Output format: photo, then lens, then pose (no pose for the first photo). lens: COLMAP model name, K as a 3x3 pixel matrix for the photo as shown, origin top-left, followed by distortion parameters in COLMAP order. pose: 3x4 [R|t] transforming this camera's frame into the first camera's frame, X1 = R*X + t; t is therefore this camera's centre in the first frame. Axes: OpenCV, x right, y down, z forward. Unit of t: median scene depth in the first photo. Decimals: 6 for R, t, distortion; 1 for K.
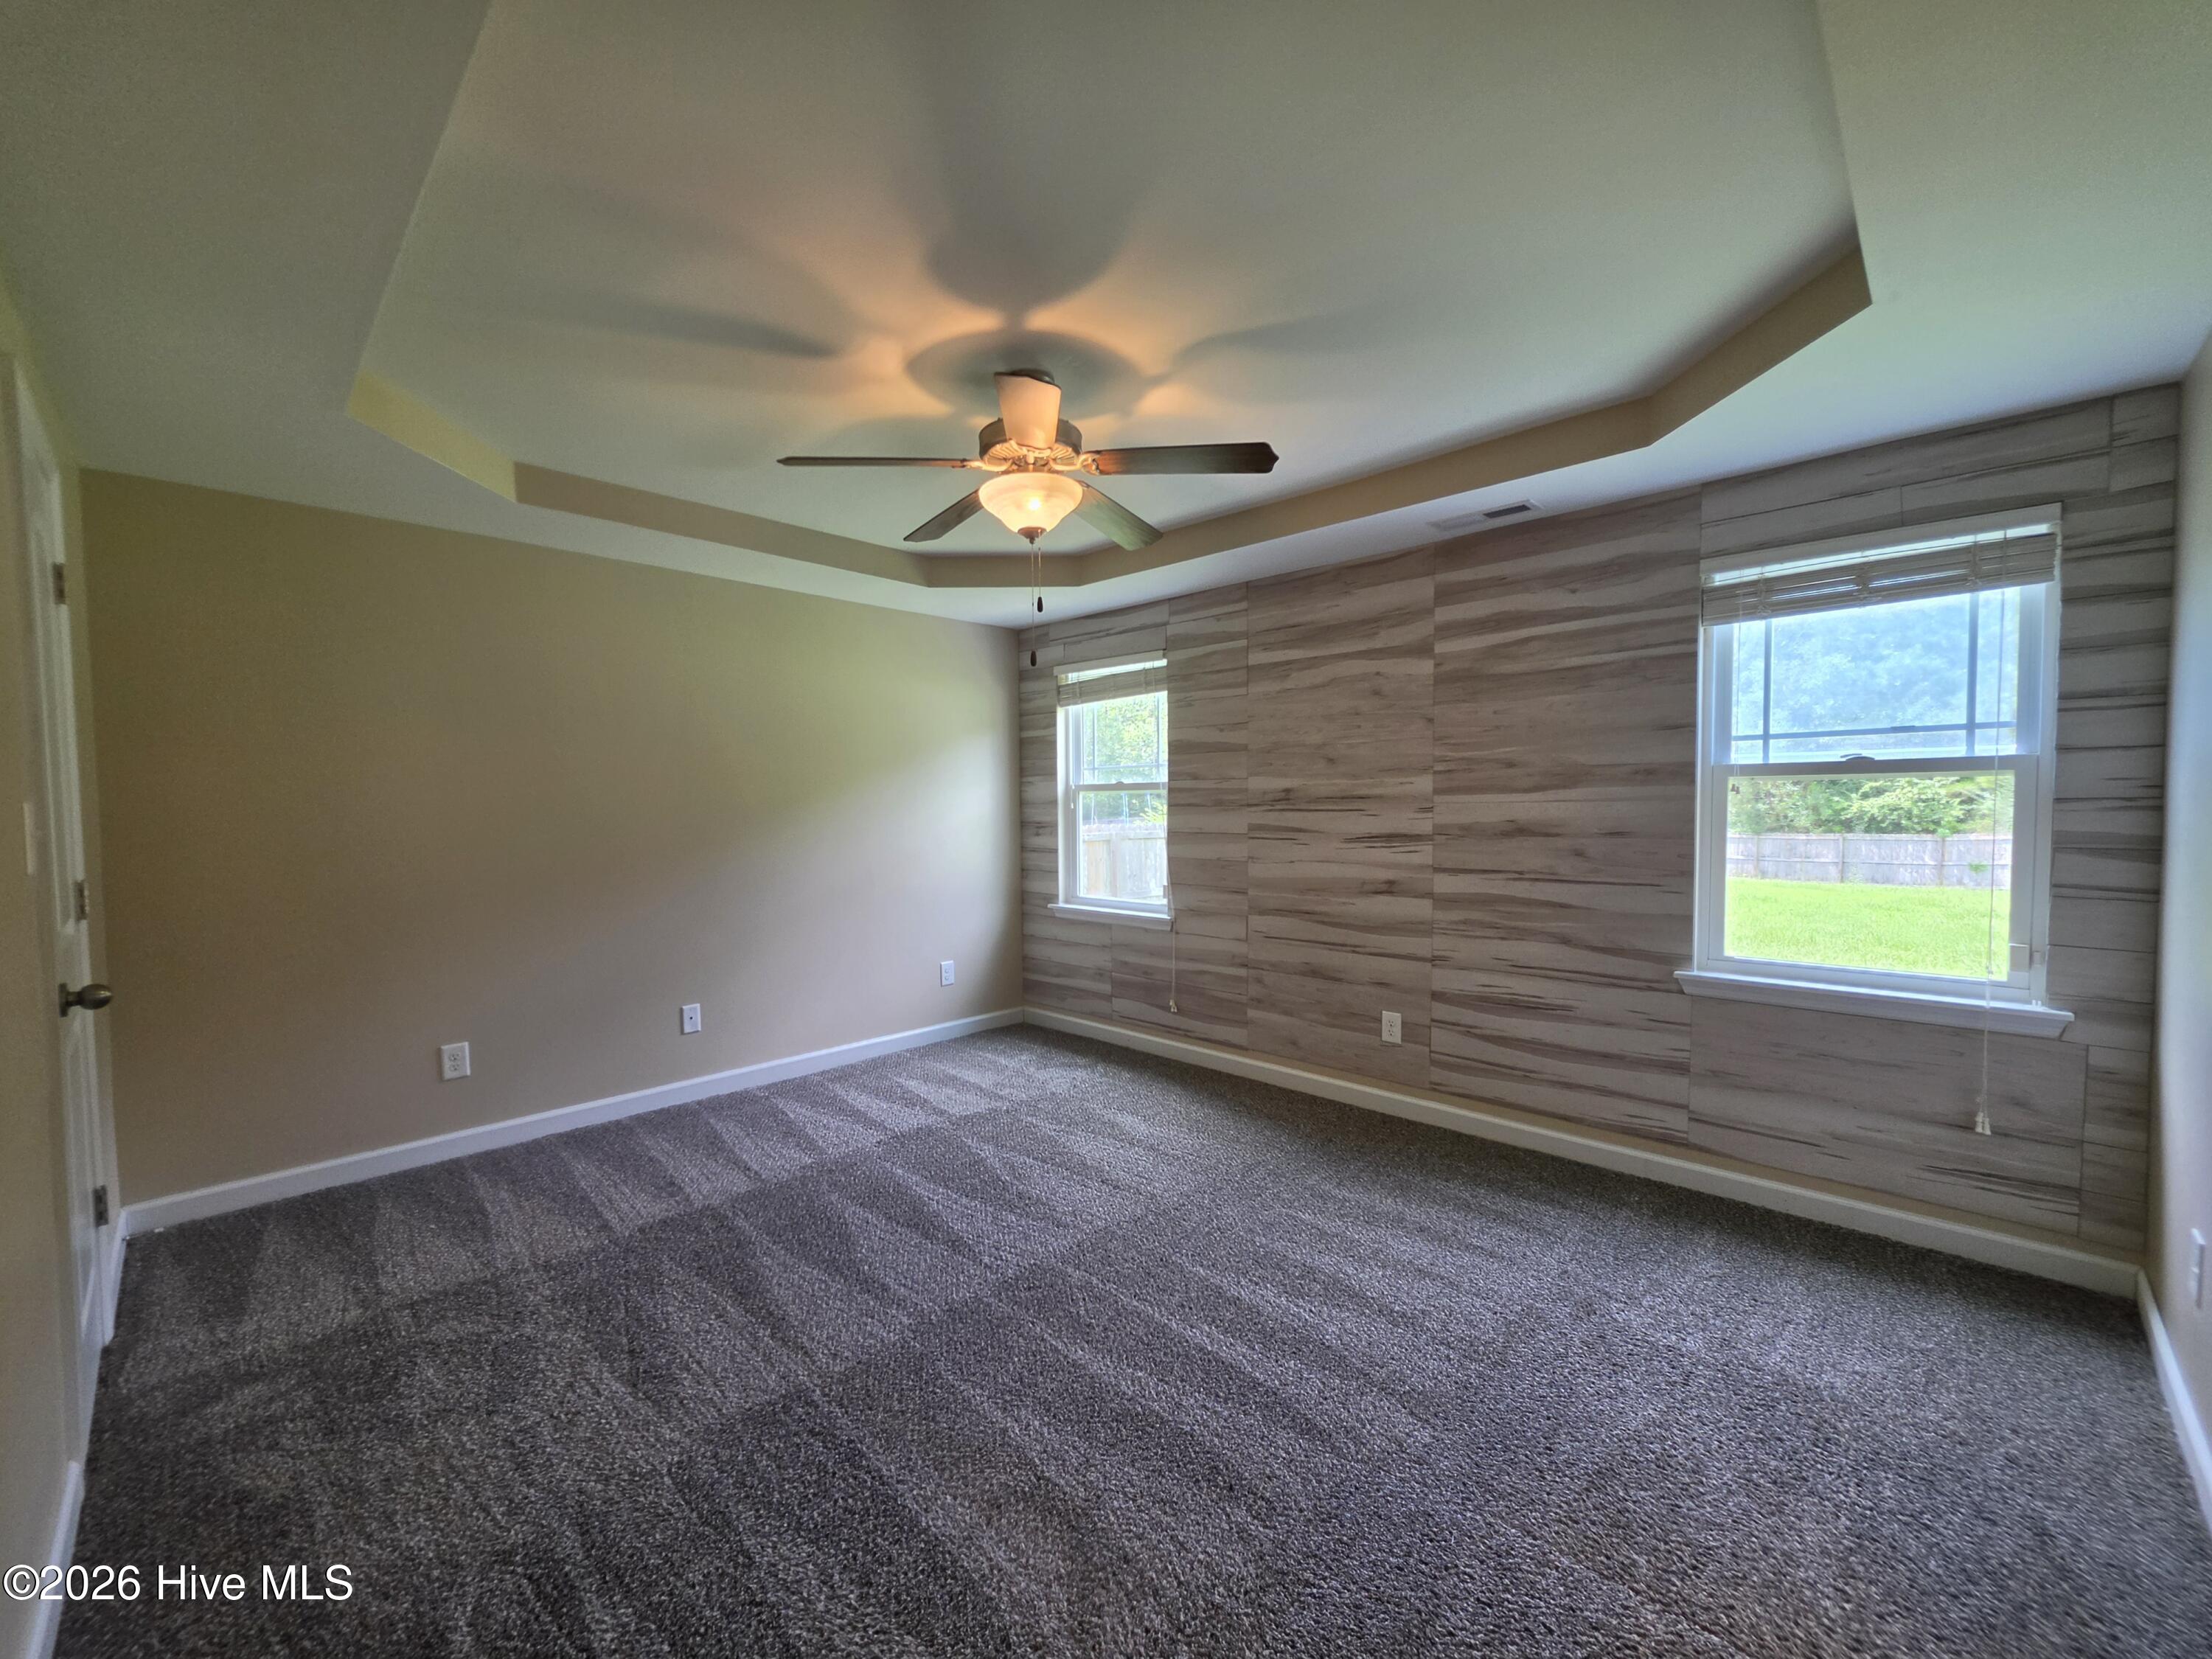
lens RADIAL K [[893.6, 0, 1115.2], [0, 893.6, 839.0], [0, 0, 1]] dist [-0.001802, -0.000217]
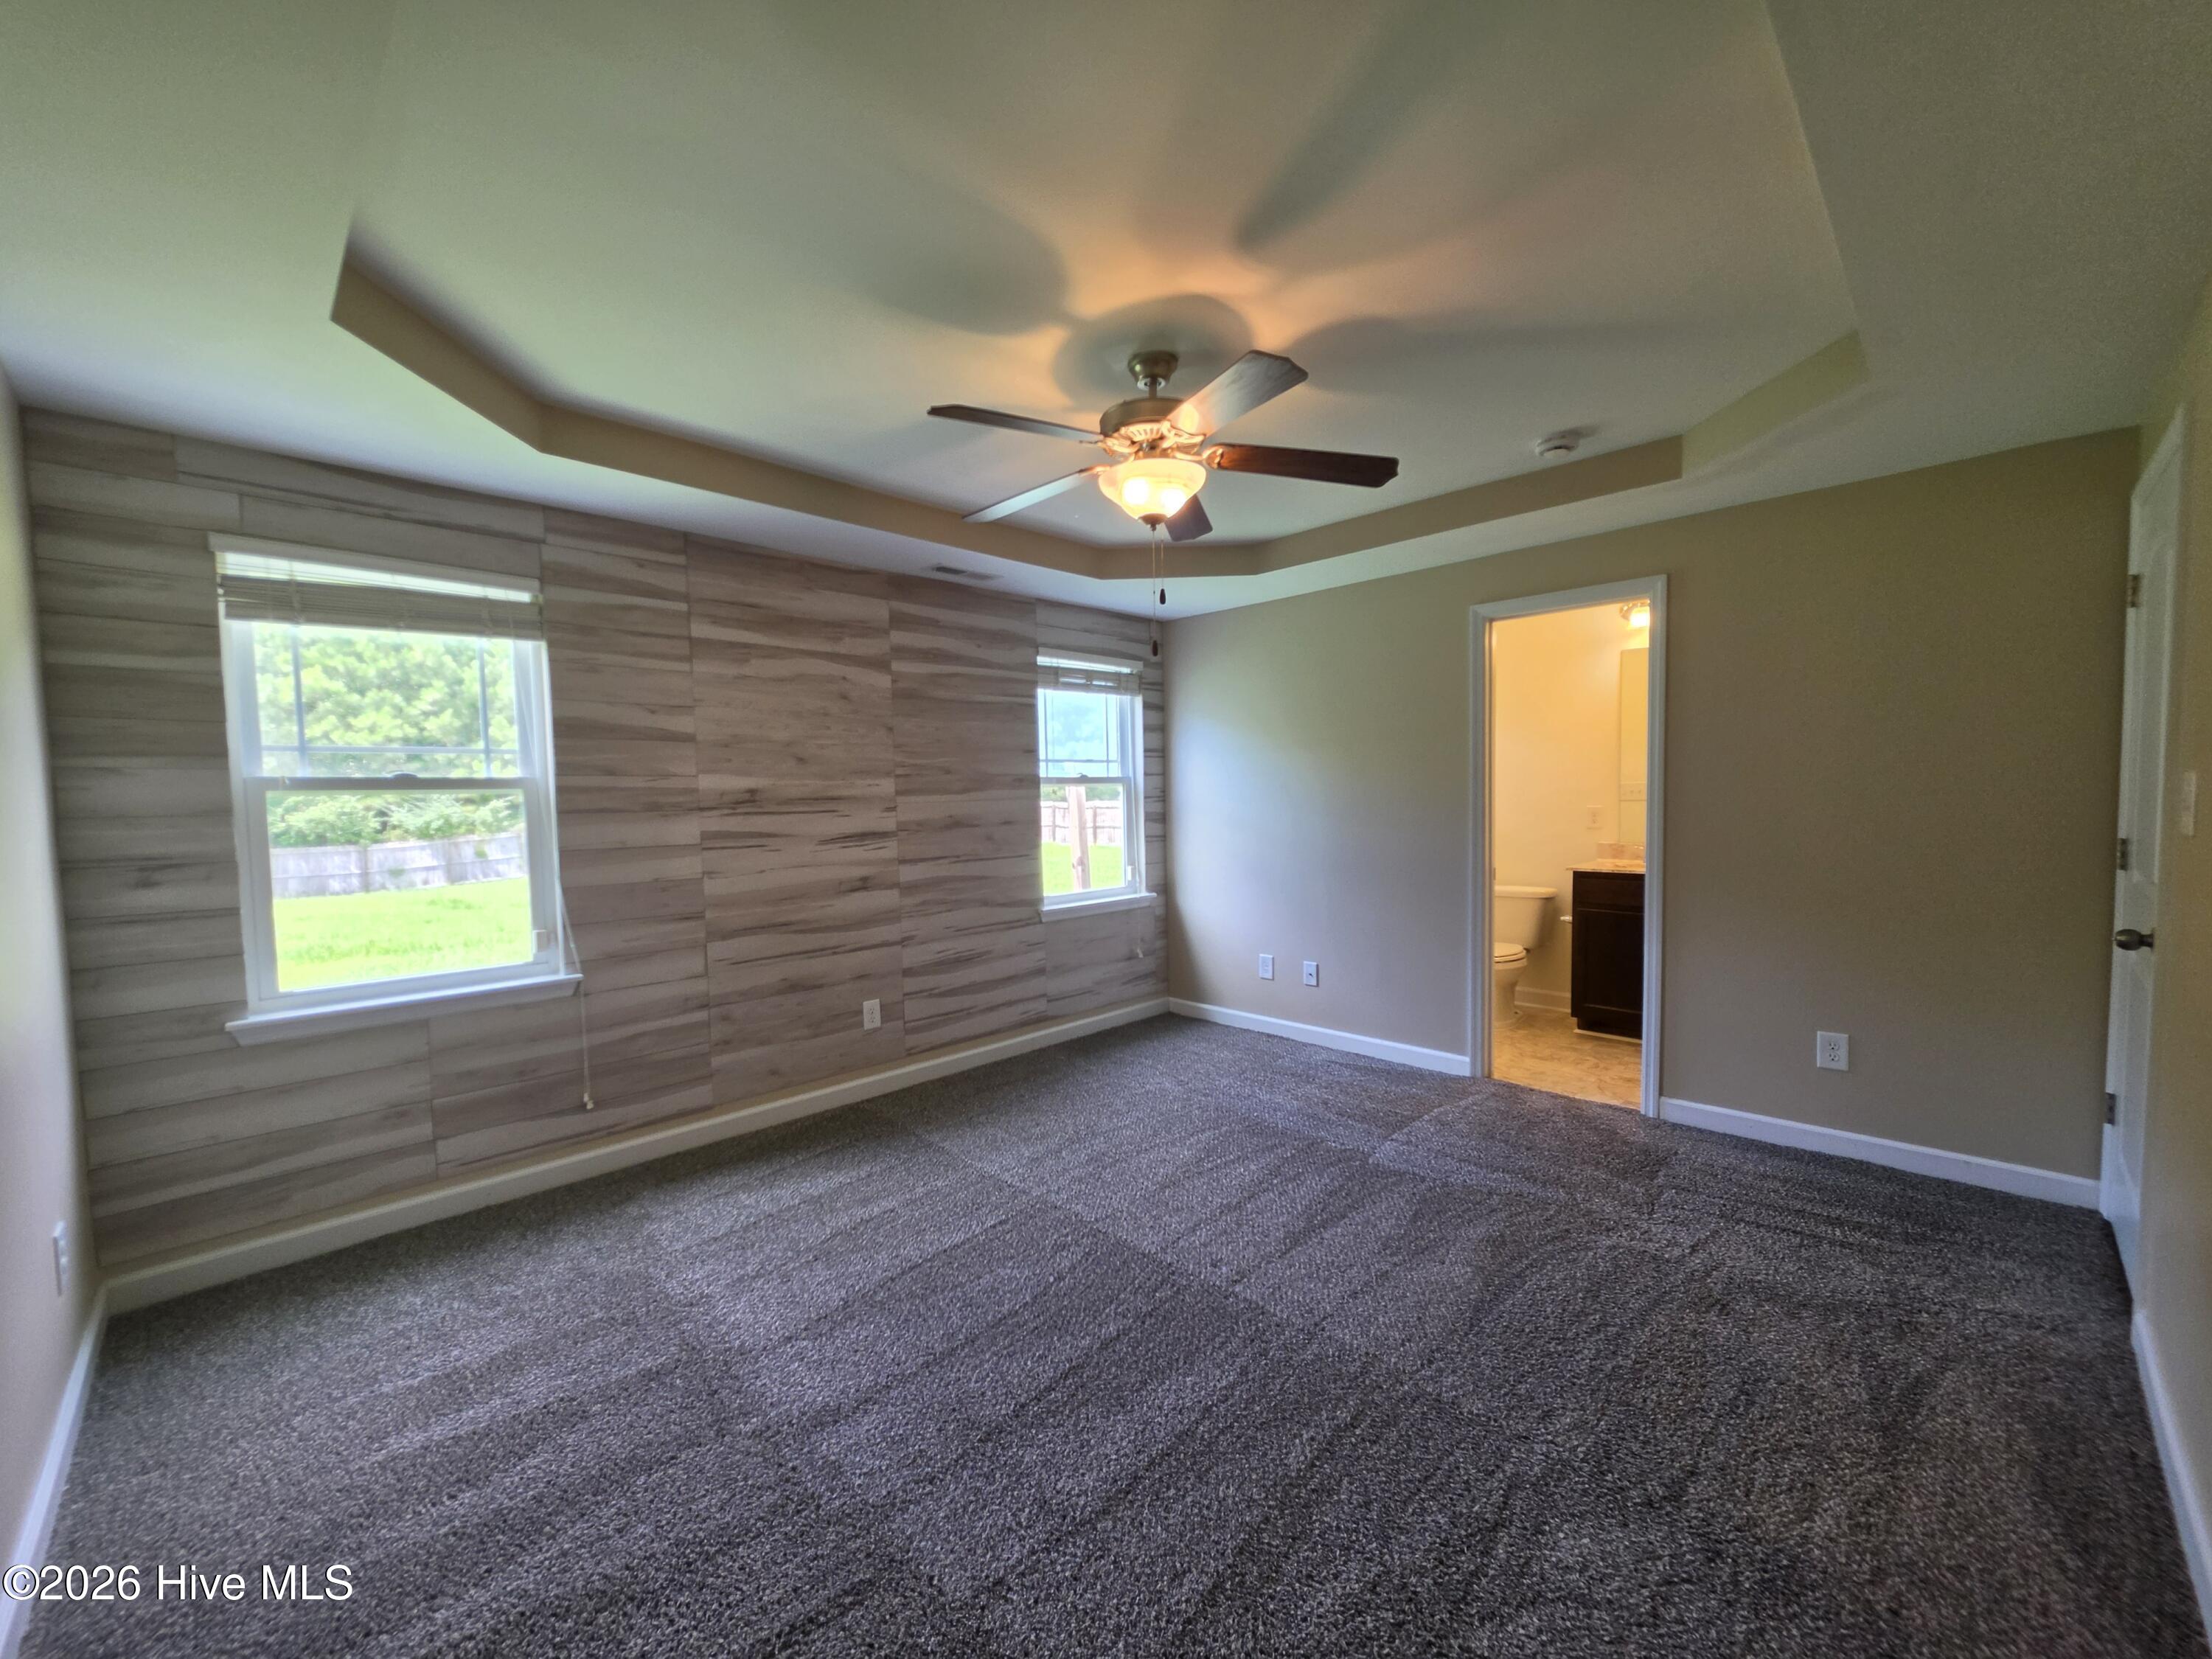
lens RADIAL K [[885.6, 0, 1043.2], [0, 885.6, 840.2], [0, 0, 1]] dist [0.001285, 0.000072]
pose [[0.051930, -0.042674, 0.997739, -0.691197], [0.059763, 0.997429, 0.039550, -0.024406], [-0.996861, 0.057574, 0.054347, 0.695640]]
